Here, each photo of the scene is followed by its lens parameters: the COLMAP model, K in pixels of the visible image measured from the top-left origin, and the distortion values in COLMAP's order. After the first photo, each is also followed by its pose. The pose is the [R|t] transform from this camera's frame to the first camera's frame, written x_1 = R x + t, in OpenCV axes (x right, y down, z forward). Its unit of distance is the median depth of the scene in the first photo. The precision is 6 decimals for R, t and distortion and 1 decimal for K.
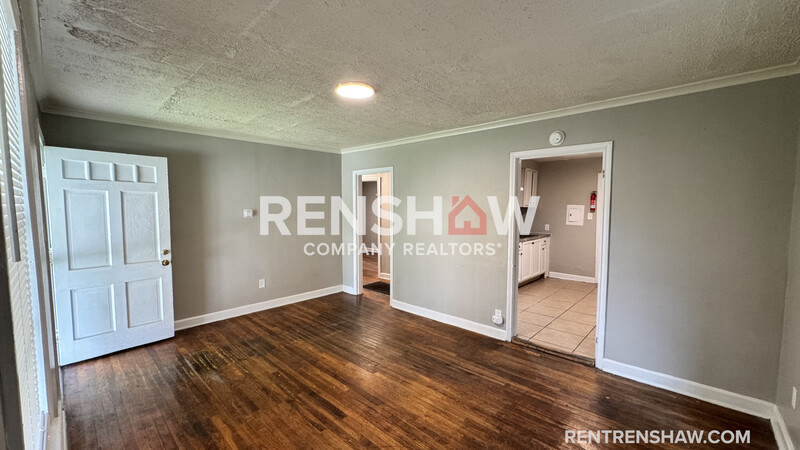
lens RADIAL K [[317.4, 0, 402.3], [0, 317.4, 226.1], [0, 0, 1]] dist [0.000600, 0.000125]
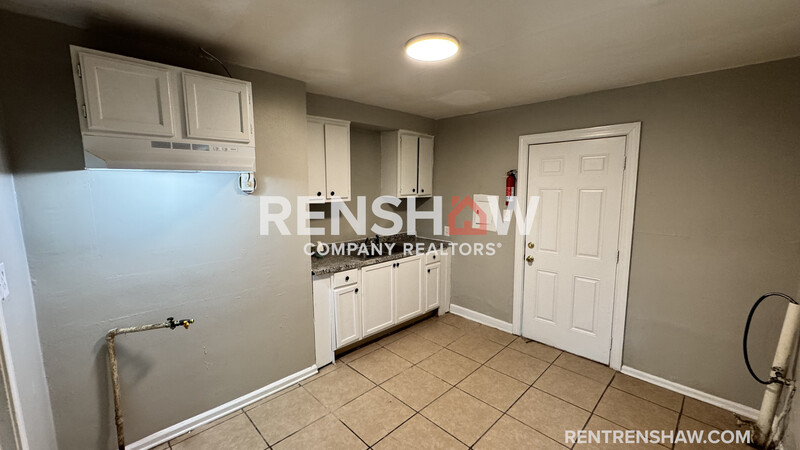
lens RADIAL K [[317.4, 0, 400.6], [0, 317.4, 227.8], [0, 0, 1]] dist [0.000600, 0.000125]
pose [[0.999028, 0.008964, -0.043150, 0.409226], [-0.006066, 0.997746, 0.066833, -0.044074], [0.043652, -0.066506, 0.996831, 0.415403]]
